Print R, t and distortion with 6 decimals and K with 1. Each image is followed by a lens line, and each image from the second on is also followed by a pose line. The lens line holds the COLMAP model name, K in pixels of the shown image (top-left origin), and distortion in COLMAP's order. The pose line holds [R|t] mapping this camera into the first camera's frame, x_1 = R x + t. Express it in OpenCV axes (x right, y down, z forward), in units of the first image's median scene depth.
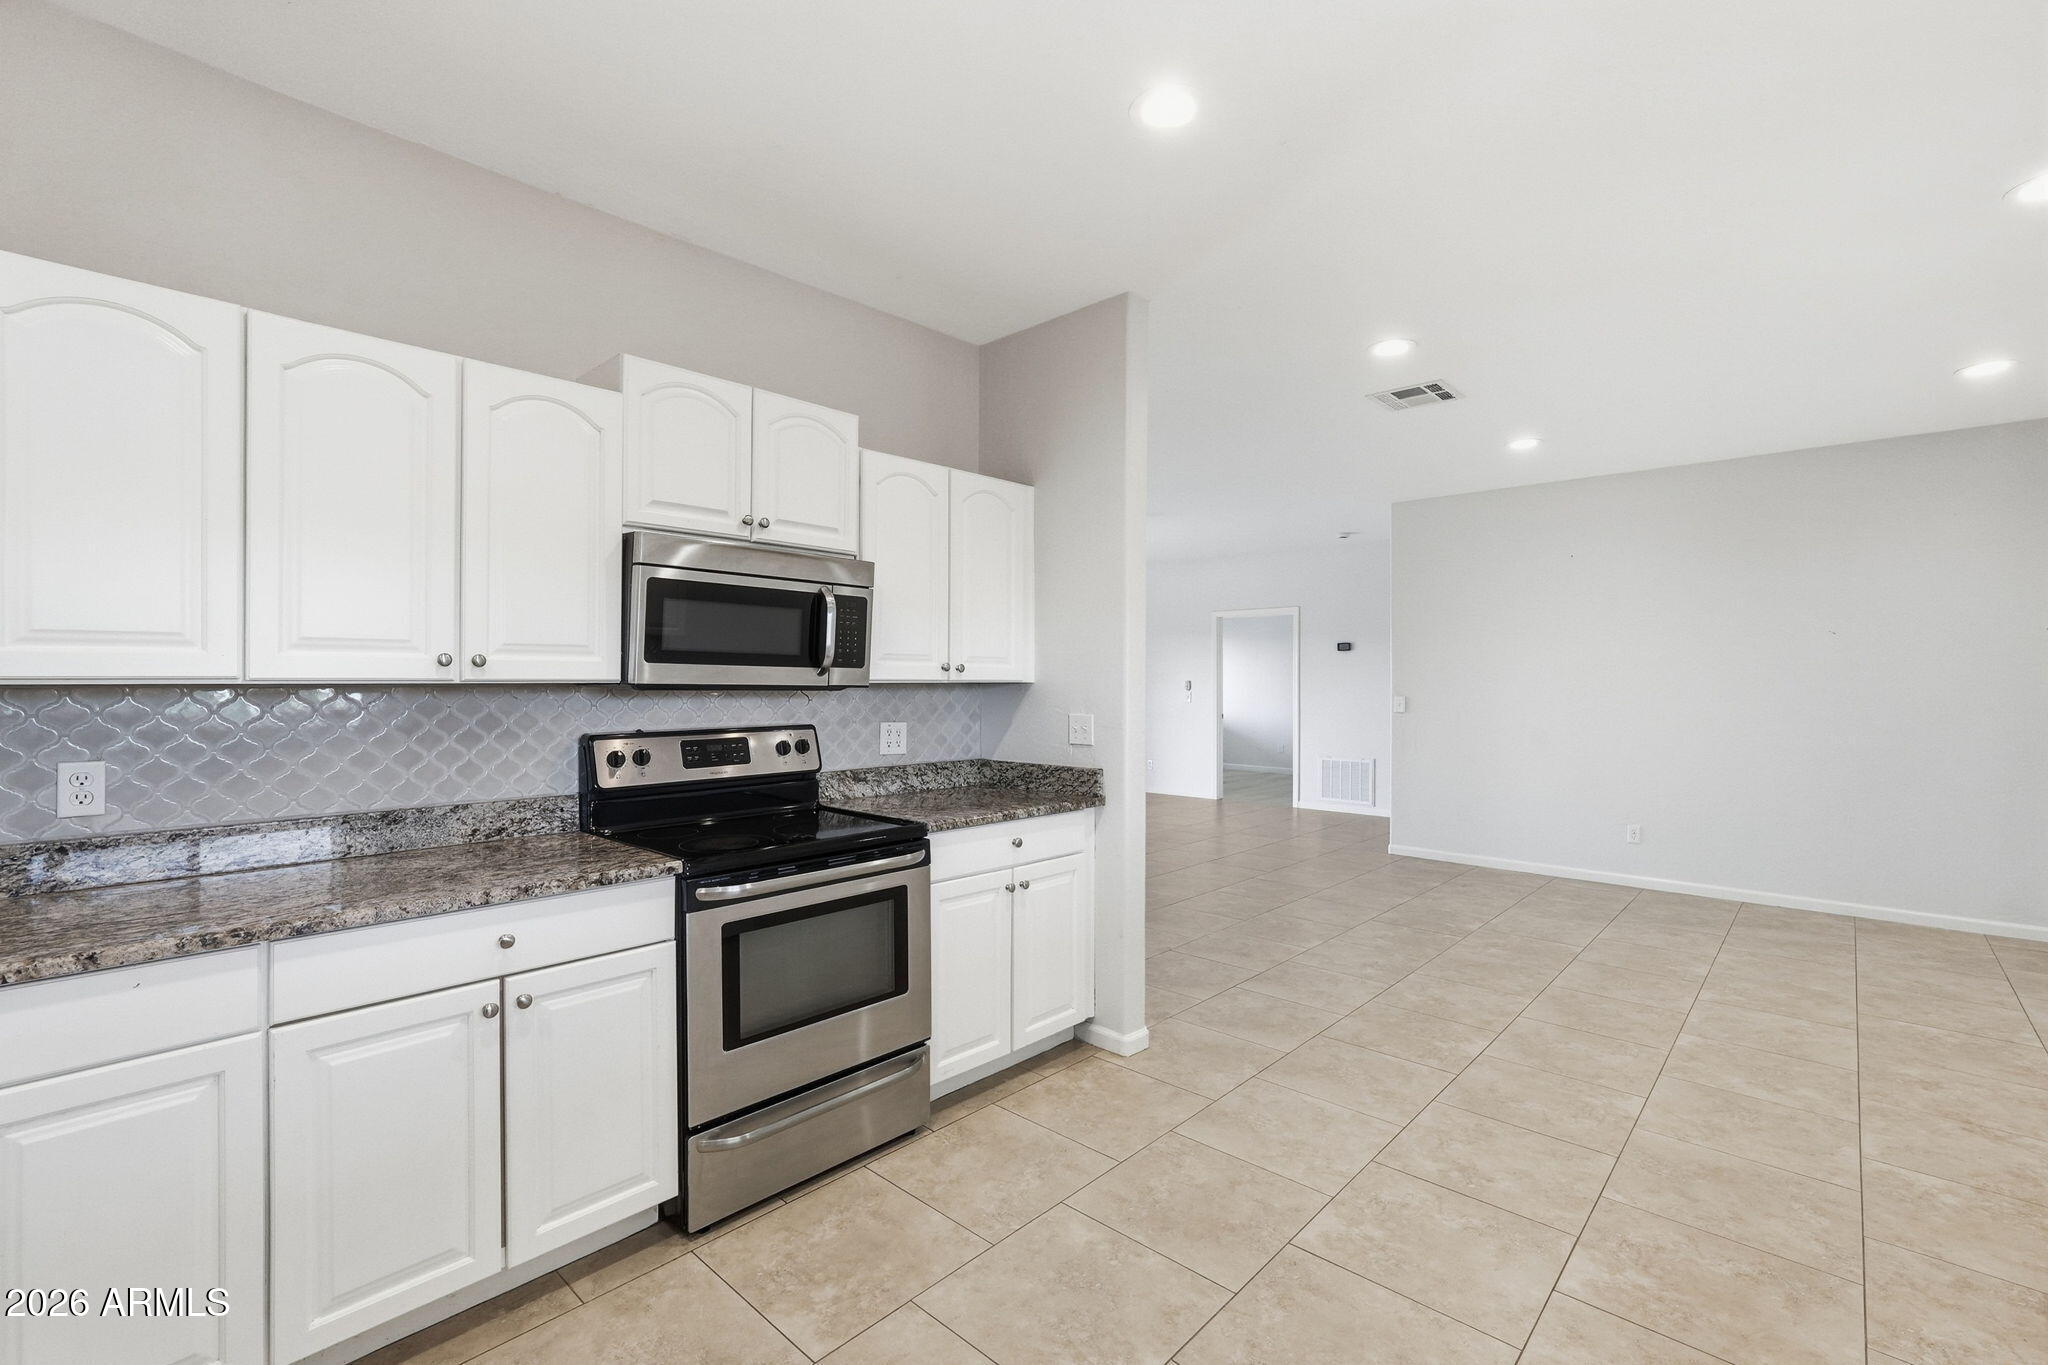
lens RADIAL K [[898.3, 0, 1022.5], [0, 898.3, 677.6], [0, 0, 1]] dist [-0.000084, 0.000649]
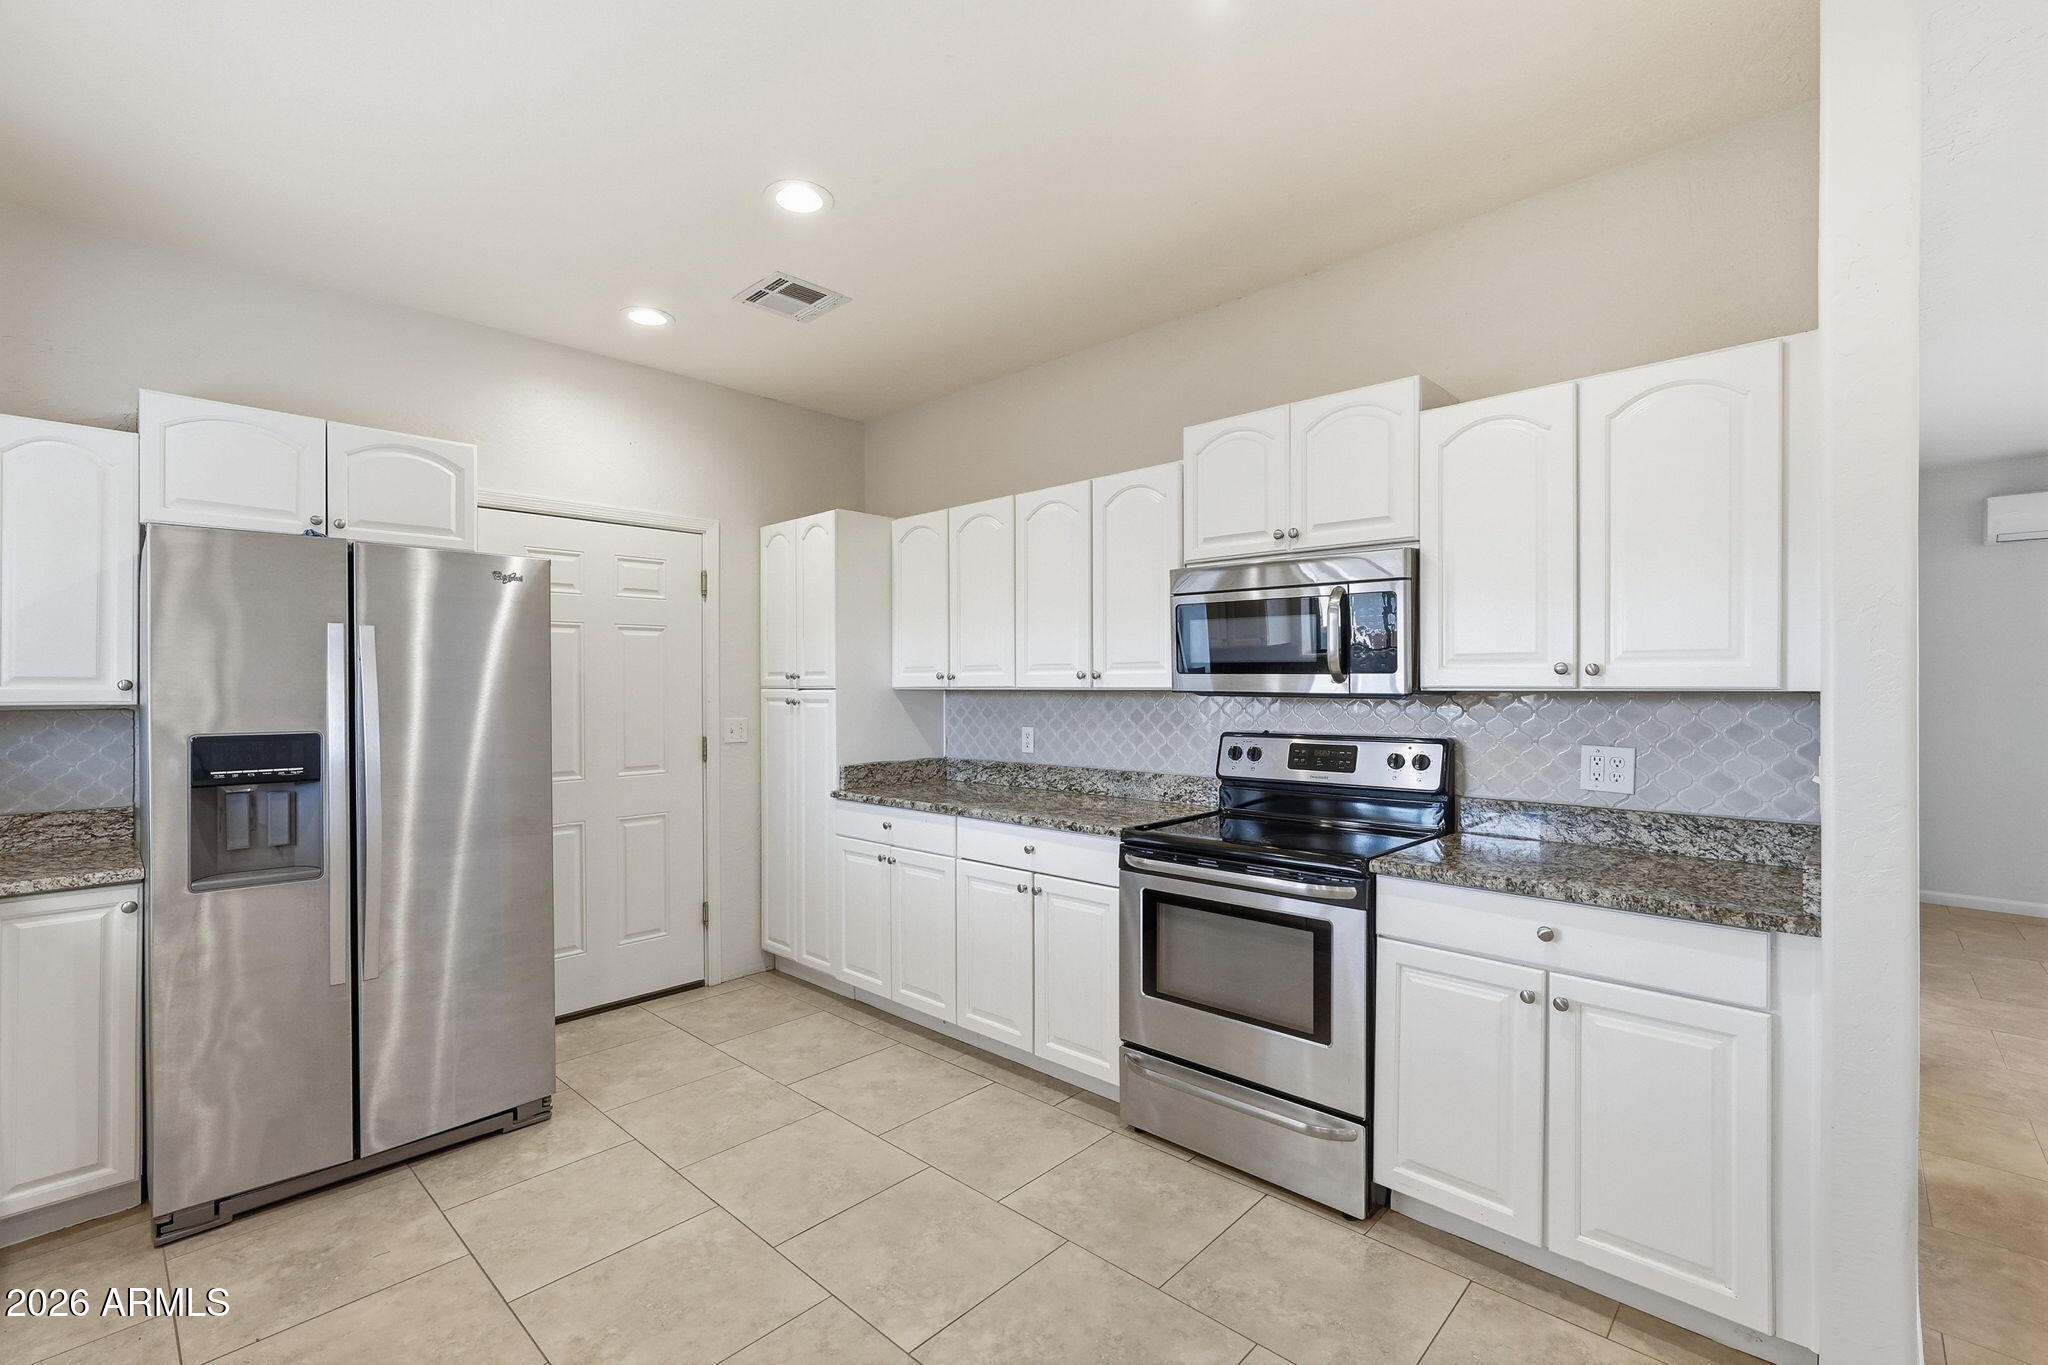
lens RADIAL K [[898.3, 0, 1022.9], [0, 898.3, 688.5], [0, 0, 1]] dist [-0.000084, 0.000649]
pose [[0.001798, -0.000165, -0.999998, 0.757488], [0.003199, 0.999995, -0.000160, 0.003138], [0.999993, -0.003198, 0.001798, 0.717432]]
